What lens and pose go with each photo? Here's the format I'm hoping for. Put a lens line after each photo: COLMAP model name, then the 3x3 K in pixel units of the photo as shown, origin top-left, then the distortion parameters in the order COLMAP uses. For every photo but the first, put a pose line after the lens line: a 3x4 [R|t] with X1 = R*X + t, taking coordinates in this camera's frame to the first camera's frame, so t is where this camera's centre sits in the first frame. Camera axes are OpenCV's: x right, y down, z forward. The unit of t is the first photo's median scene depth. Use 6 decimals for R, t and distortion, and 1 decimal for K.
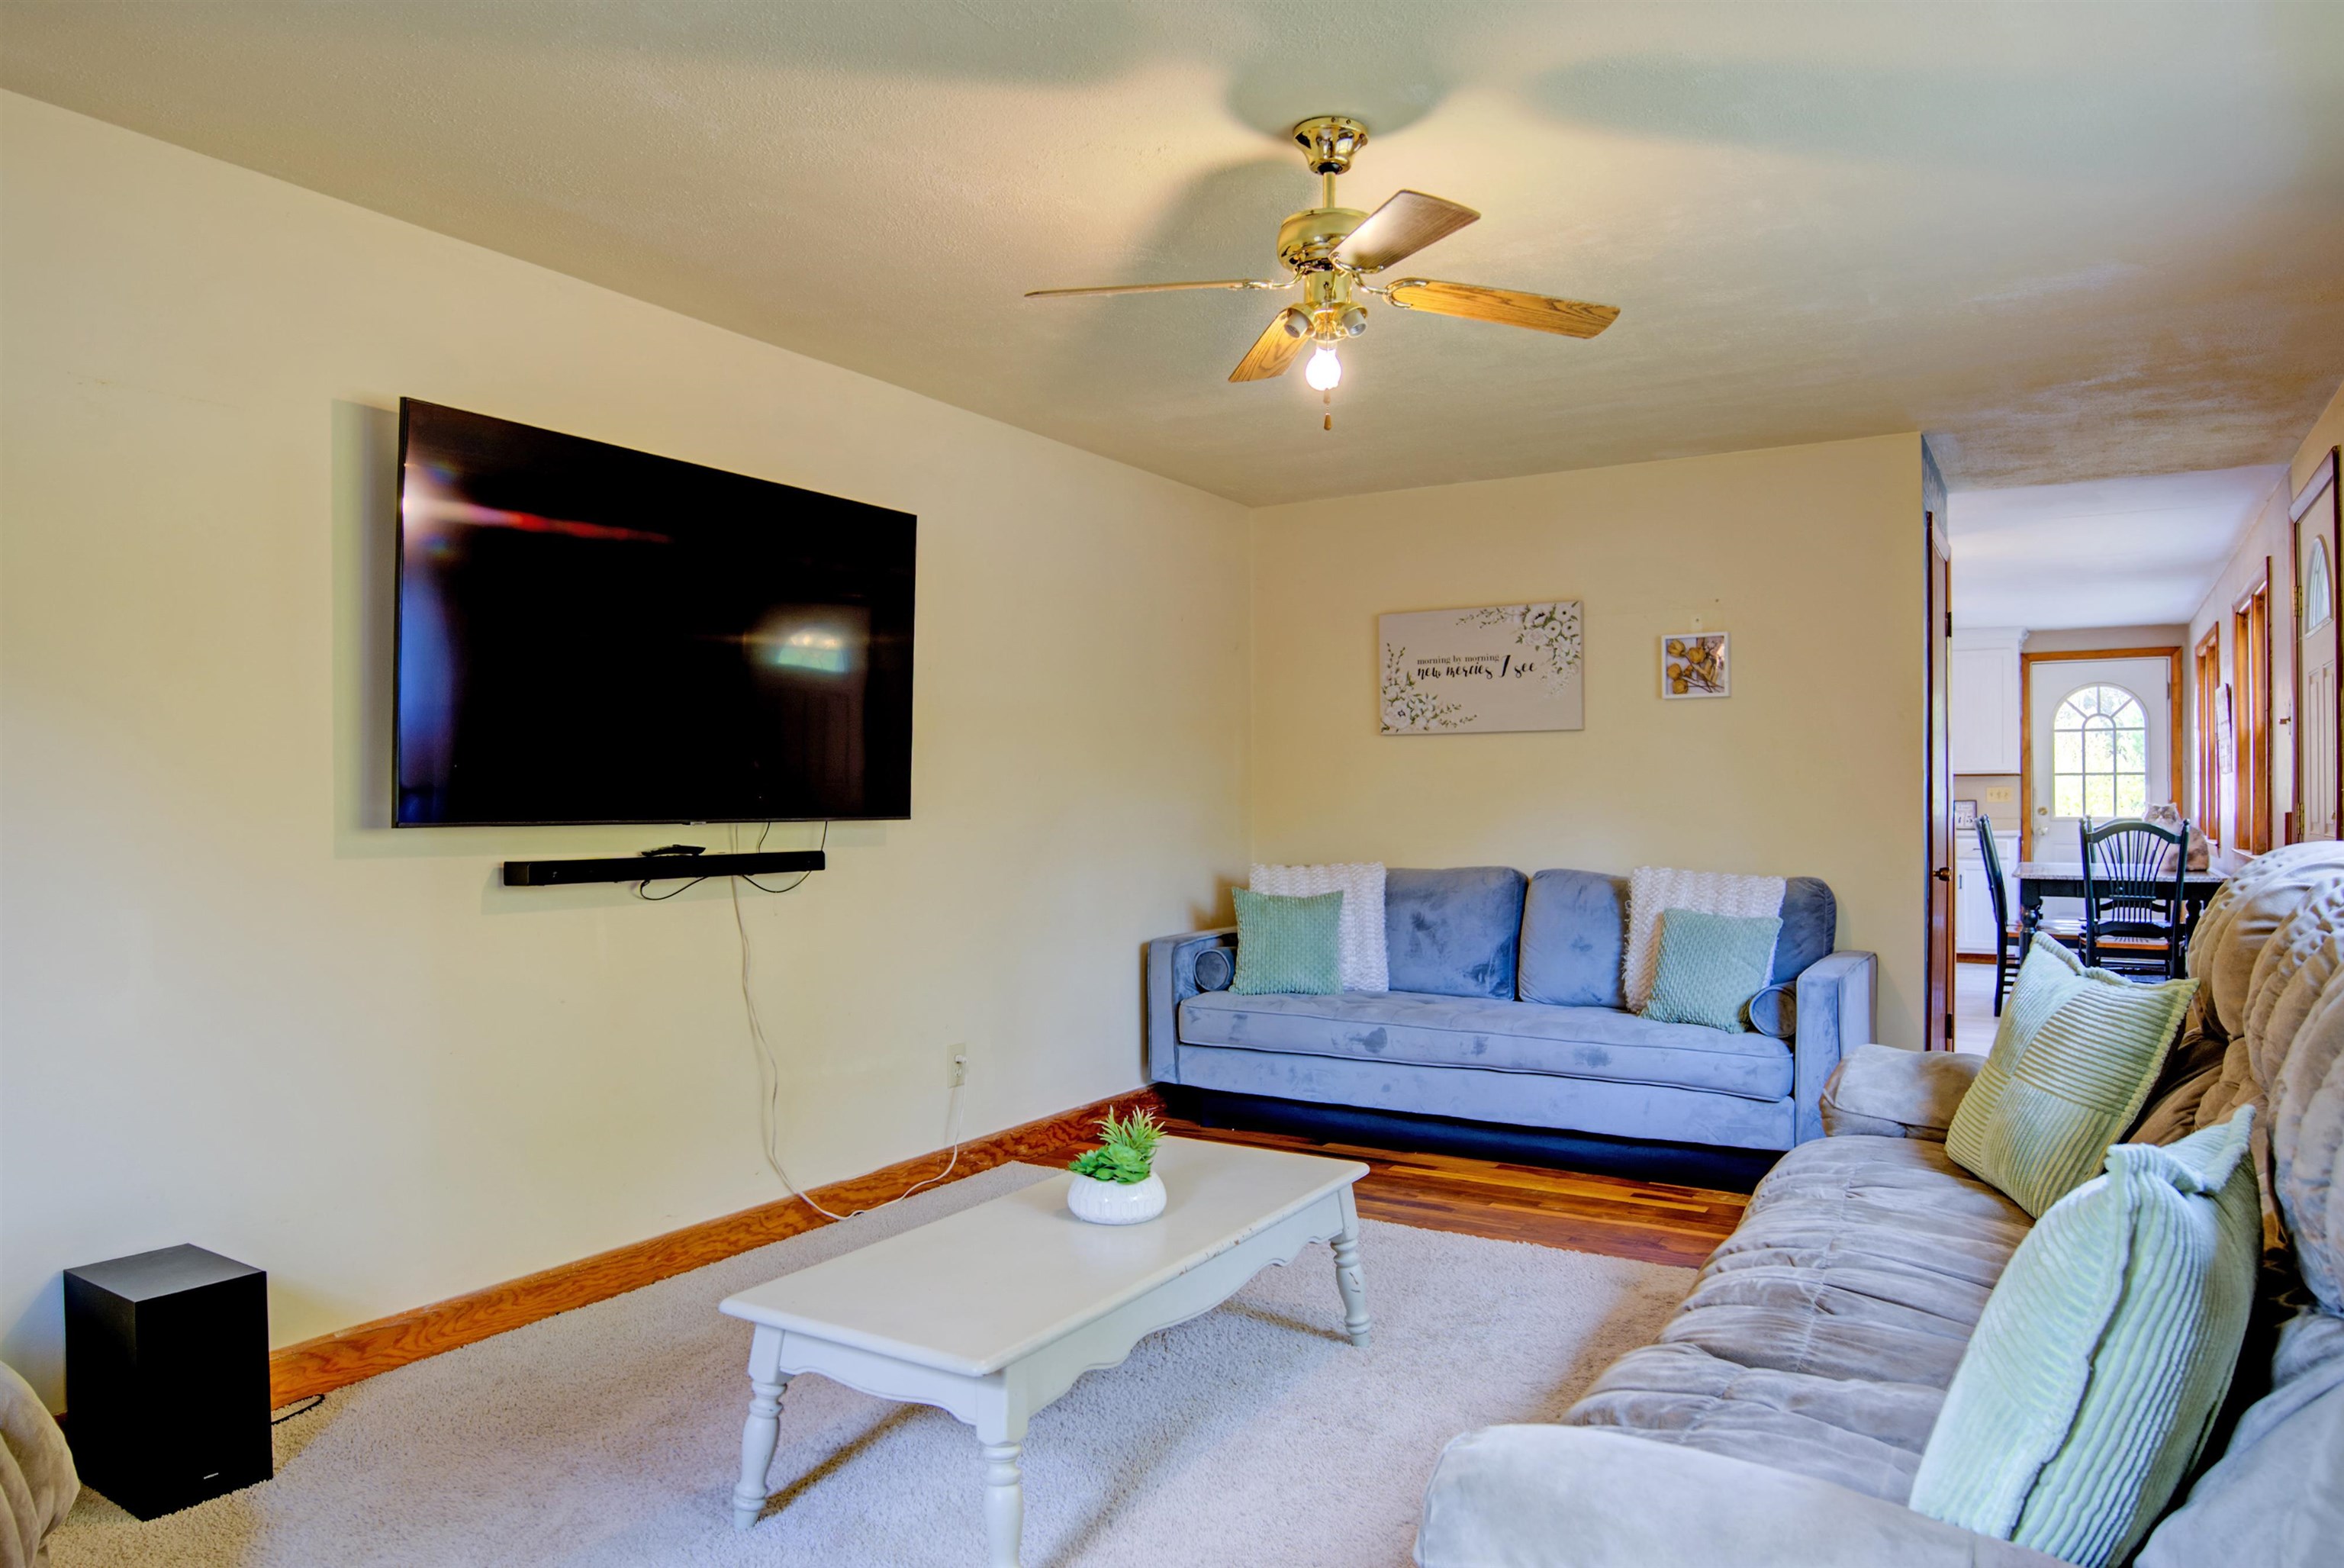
lens RADIAL K [[1453.0, 0, 1148.0], [0, 1453.0, 776.1], [0, 0, 1]] dist [-0.036789, -0.002436]
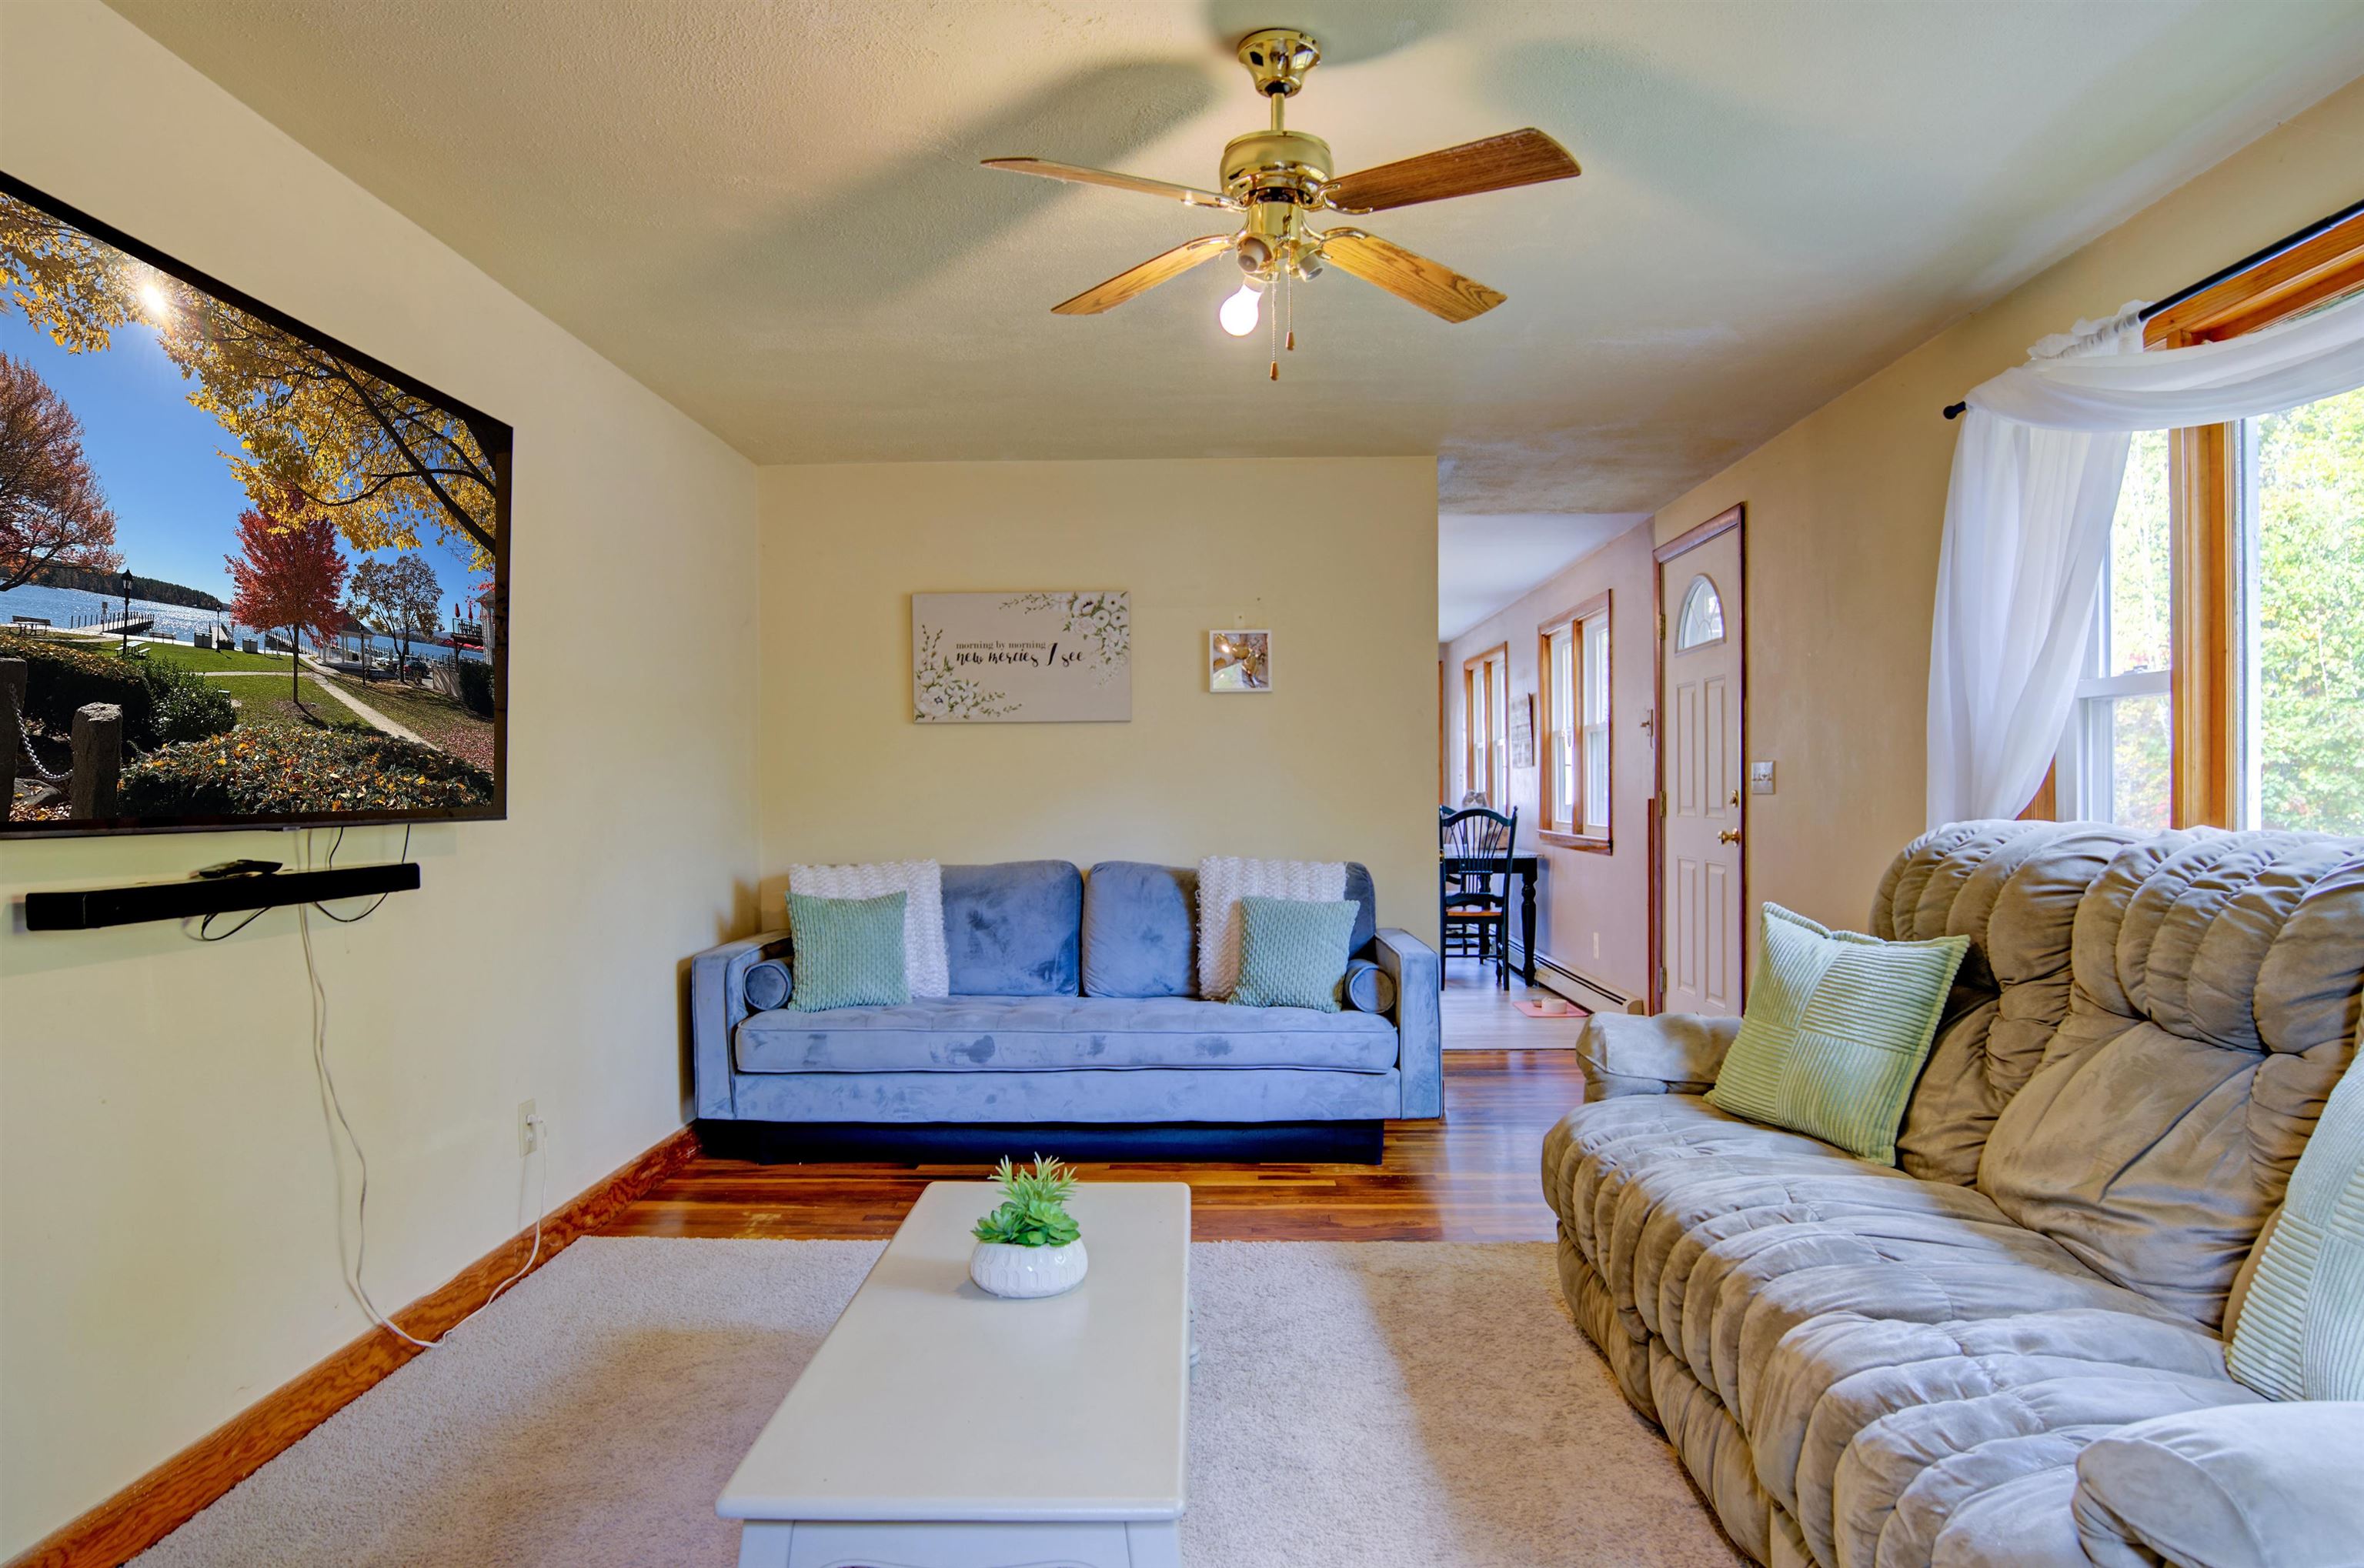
lens RADIAL K [[1465.3, 0, 1158.8], [0, 1465.3, 804.4], [0, 0, 1]] dist [-0.036789, -0.002436]
pose [[0.867366, -0.009502, 0.497581, -0.261560], [-0.002174, 0.999736, 0.022881, 0.003182], [-0.497667, -0.020928, 0.867116, 0.160514]]
